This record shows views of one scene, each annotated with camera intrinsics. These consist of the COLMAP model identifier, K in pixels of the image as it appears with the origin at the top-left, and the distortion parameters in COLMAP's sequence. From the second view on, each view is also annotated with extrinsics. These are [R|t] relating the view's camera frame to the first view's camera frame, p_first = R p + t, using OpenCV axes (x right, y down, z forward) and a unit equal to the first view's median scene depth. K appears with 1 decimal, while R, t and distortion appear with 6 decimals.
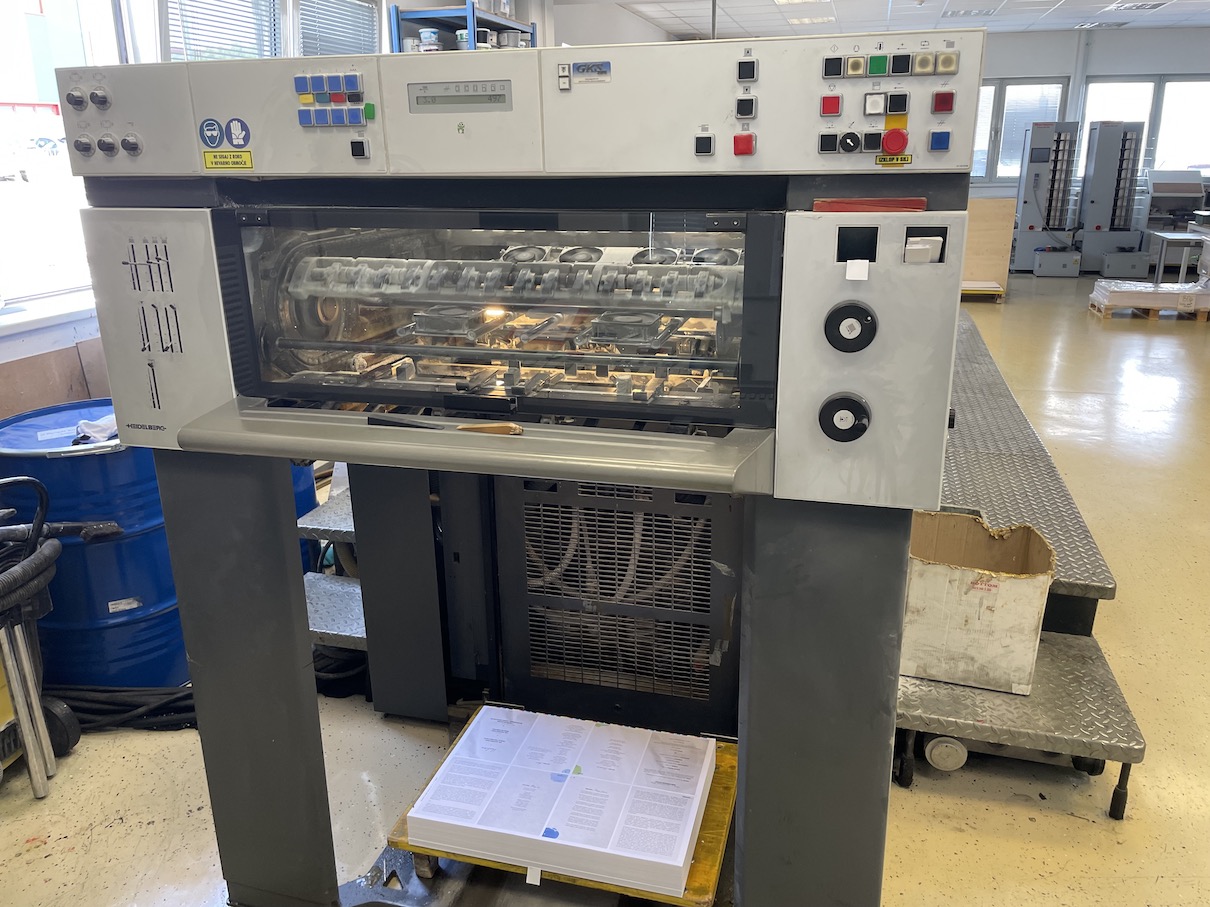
lens RADIAL K [[931.6, 0, 608.0], [0, 931.6, 444.4], [0, 0, 1]] dist [0.035969, -0.053946]
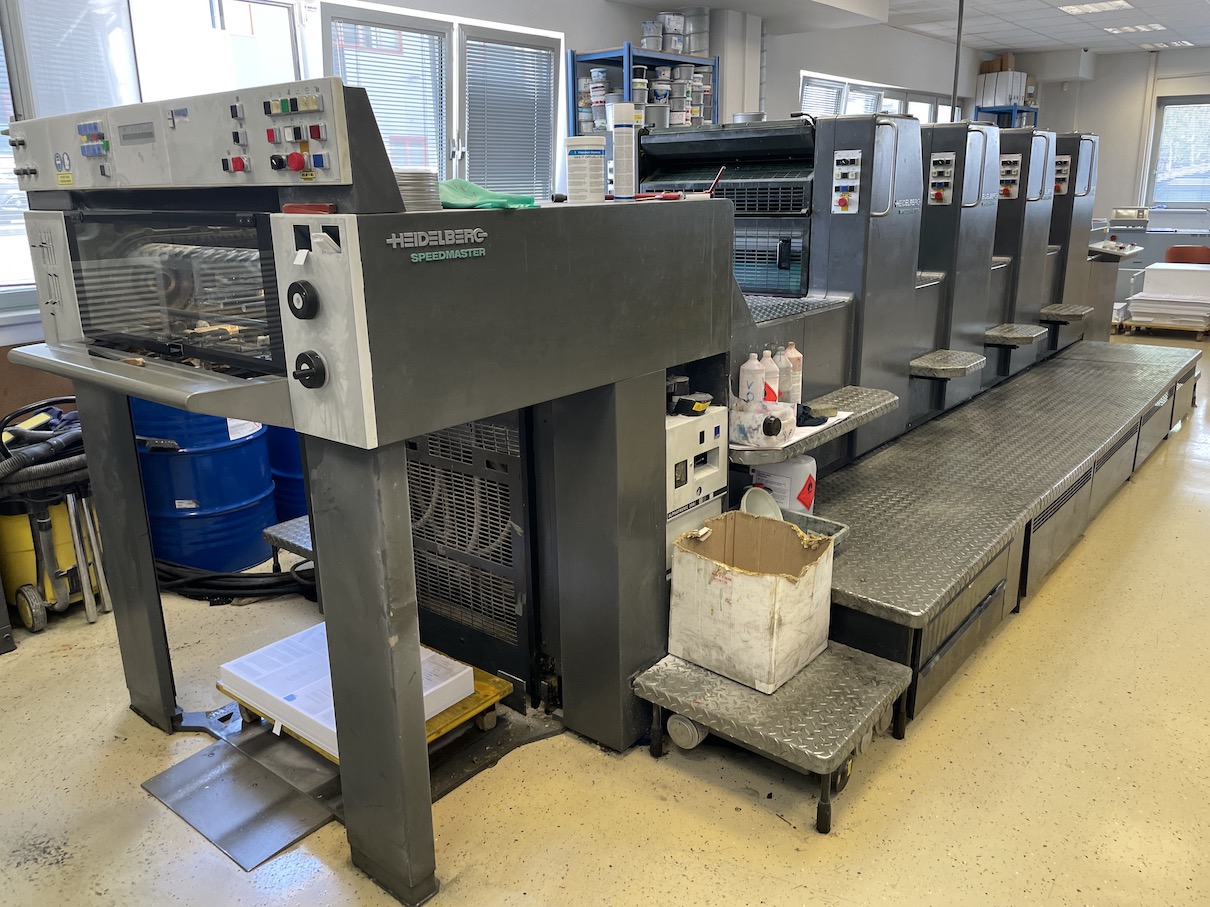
lens RADIAL K [[931.6, 0, 622.2], [0, 931.6, 443.8], [0, 0, 1]] dist [0.035969, -0.053946]
pose [[0.914933, 0.105209, -0.389652, 0.679888], [-0.115406, 0.993314, -0.002780, 0.015841], [0.386755, 0.047512, 0.920958, -0.021884]]
